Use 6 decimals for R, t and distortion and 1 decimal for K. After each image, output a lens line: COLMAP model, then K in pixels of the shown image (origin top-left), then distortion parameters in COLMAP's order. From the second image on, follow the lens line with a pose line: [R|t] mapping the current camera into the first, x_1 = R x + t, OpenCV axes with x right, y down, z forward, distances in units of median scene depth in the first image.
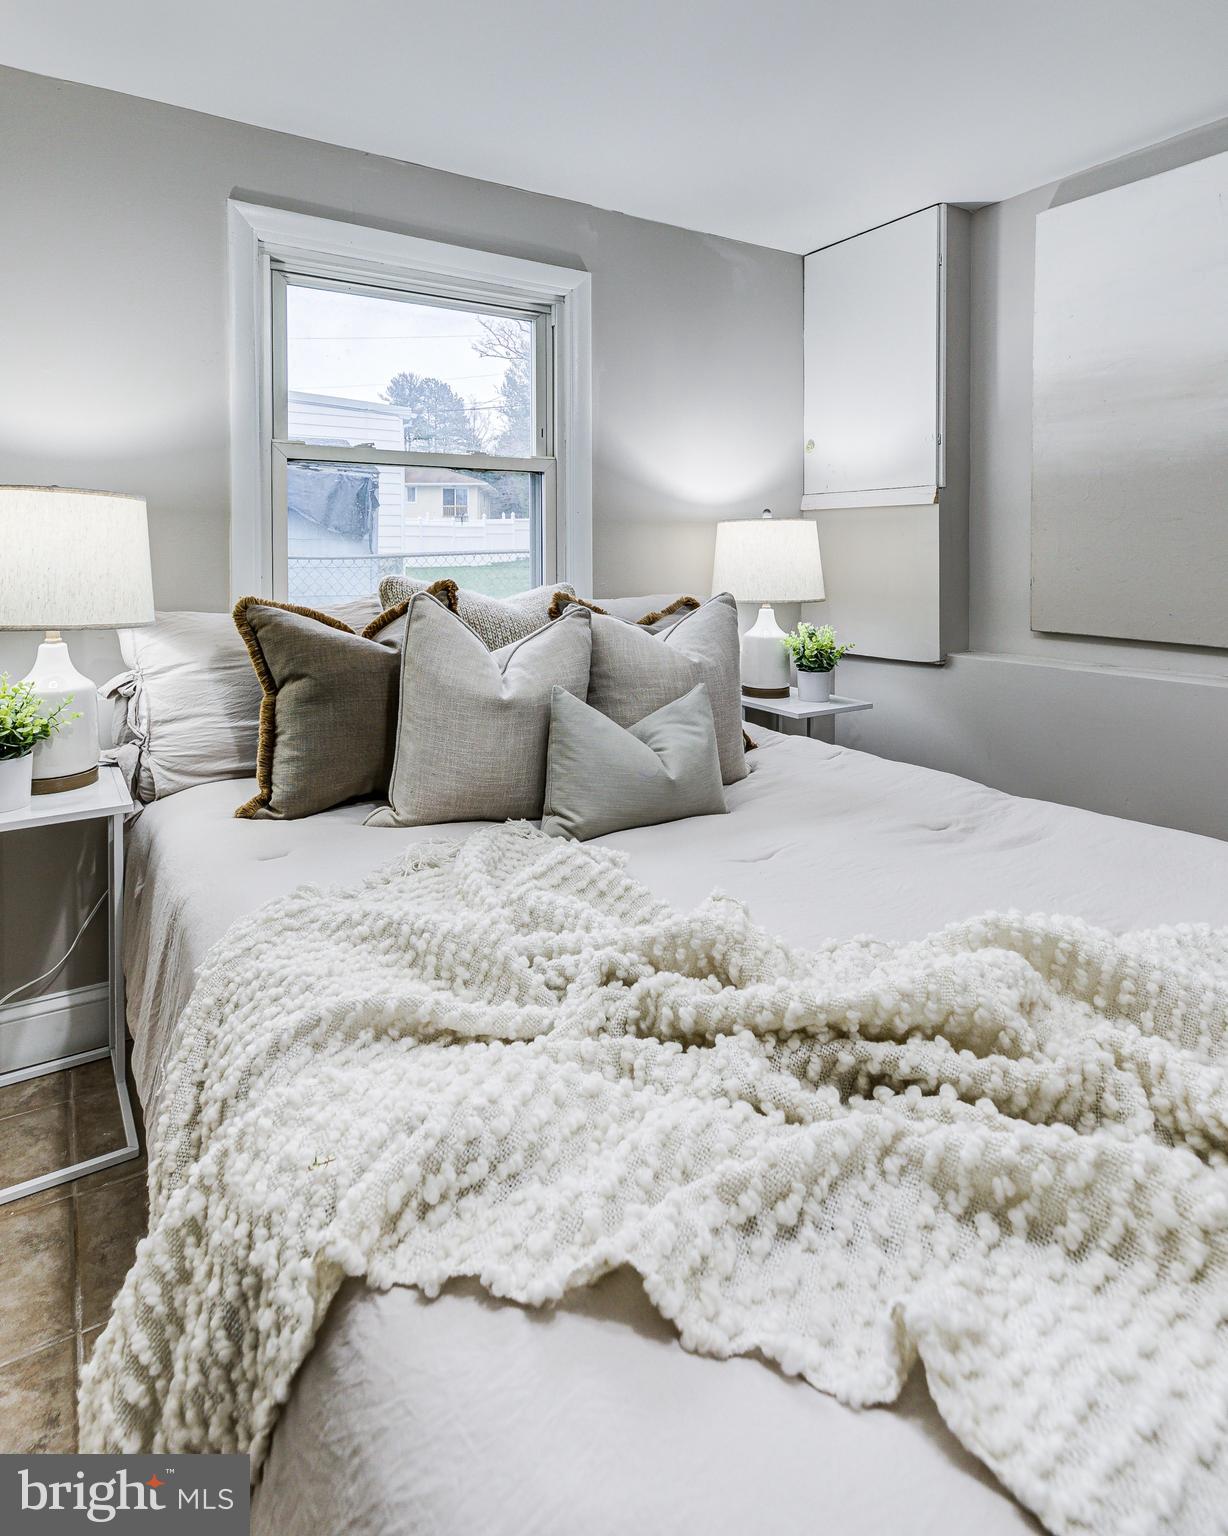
lens RADIAL K [[898.3, 0, 589.1], [0, 898.3, 557.2], [0, 0, 1]] dist [0.013102, 0.000182]
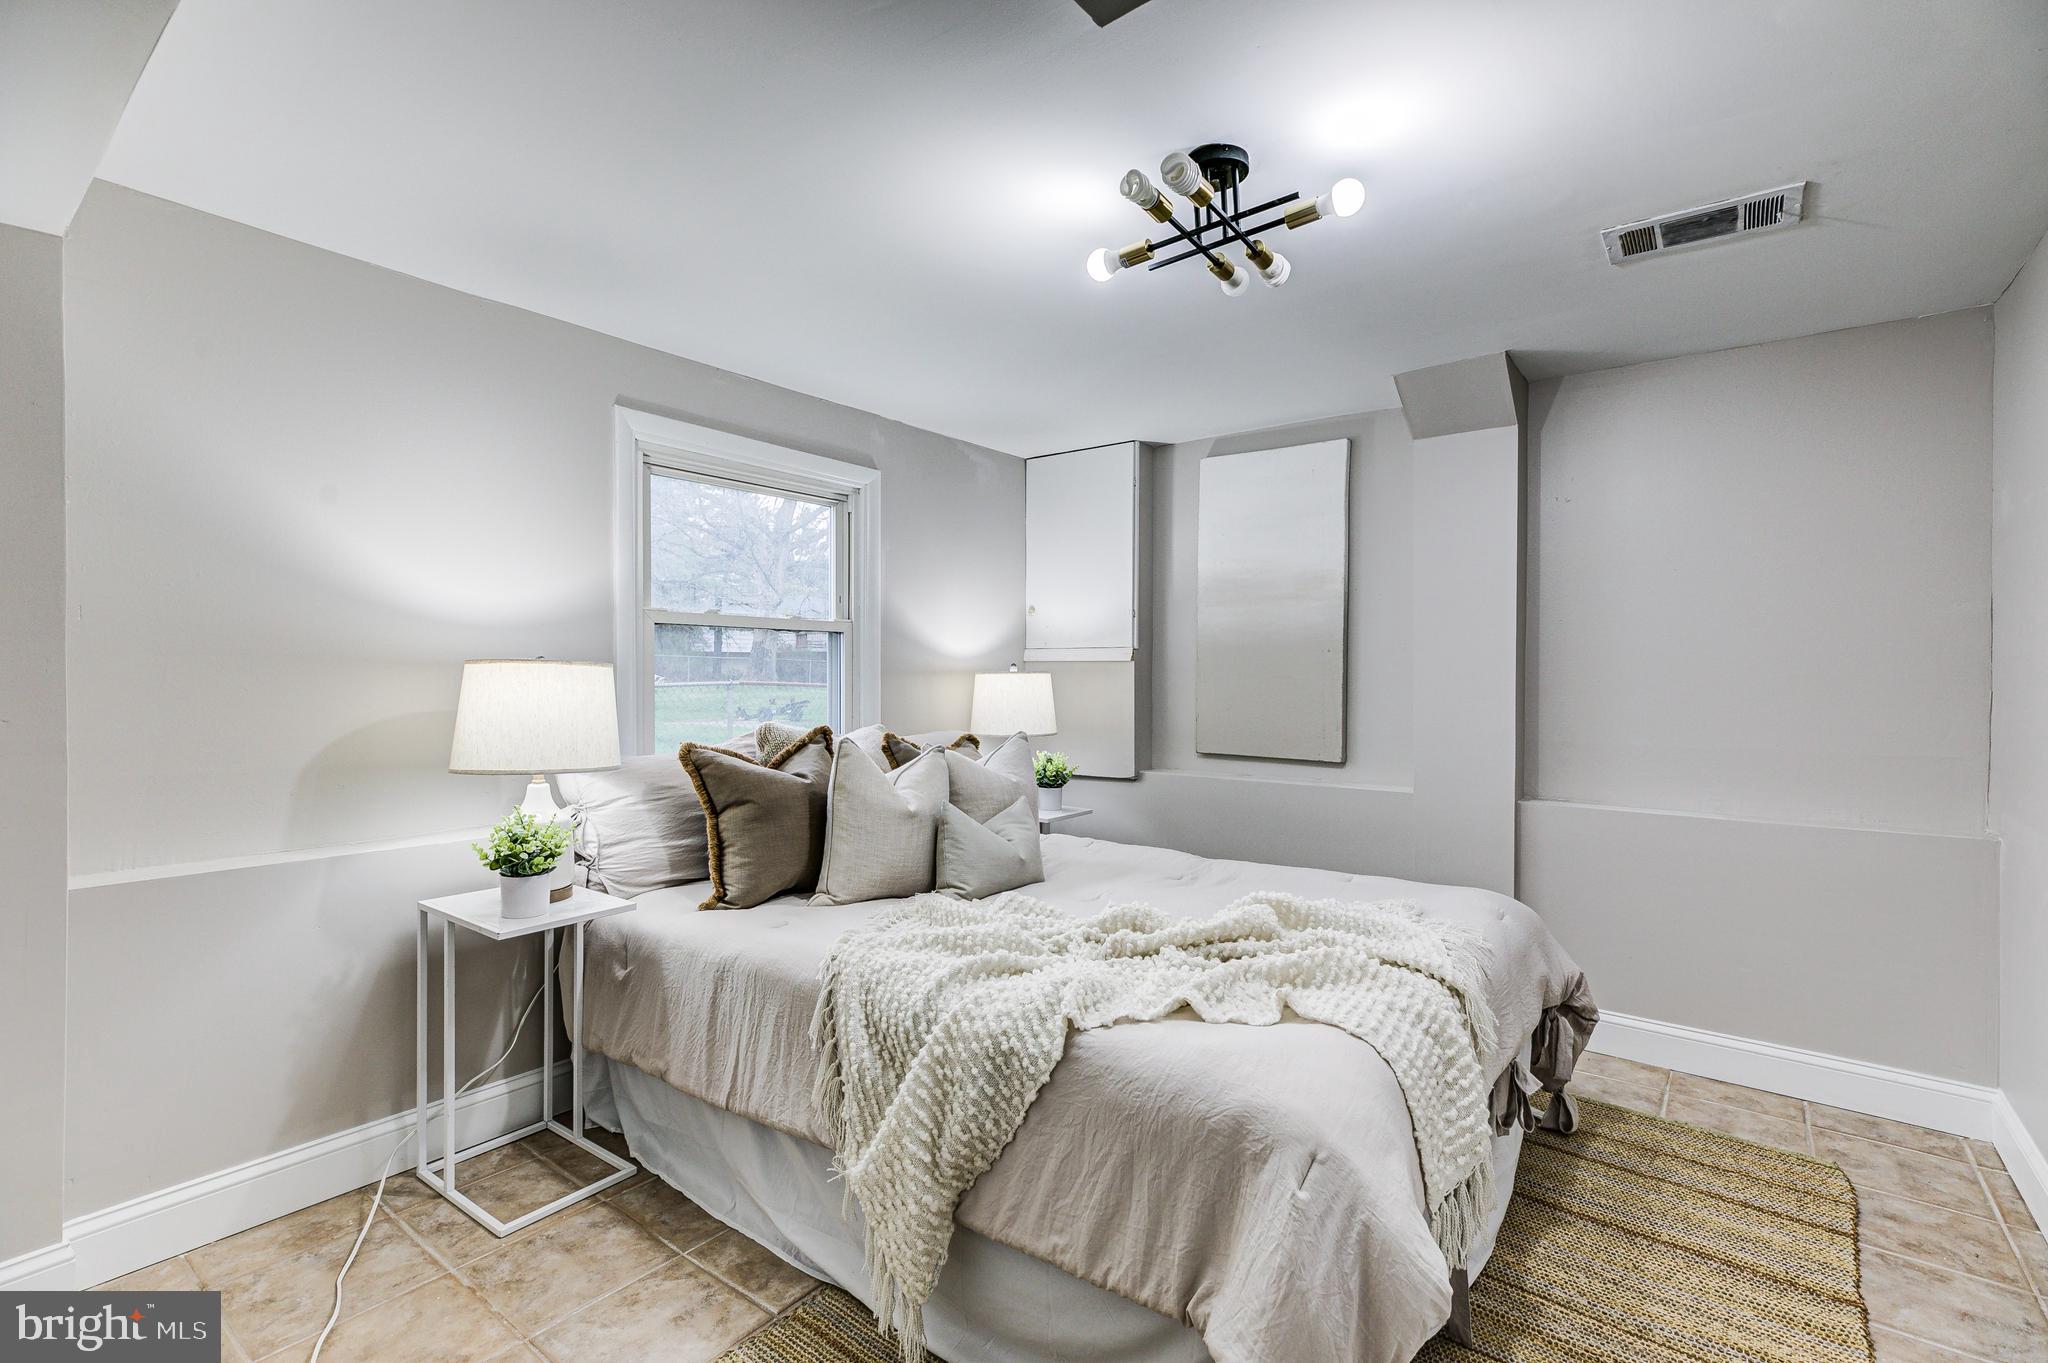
lens RADIAL K [[930.5, 0, 1021.8], [0, 930.5, 681.2], [0, 0, 1]] dist [0.012802, 0.000240]
pose [[0.939713, 0.000708, 0.341963, -0.401284], [-0.000380, 0.999999, -0.001024, -0.043376], [-0.341964, 0.000832, 0.939713, -0.419414]]
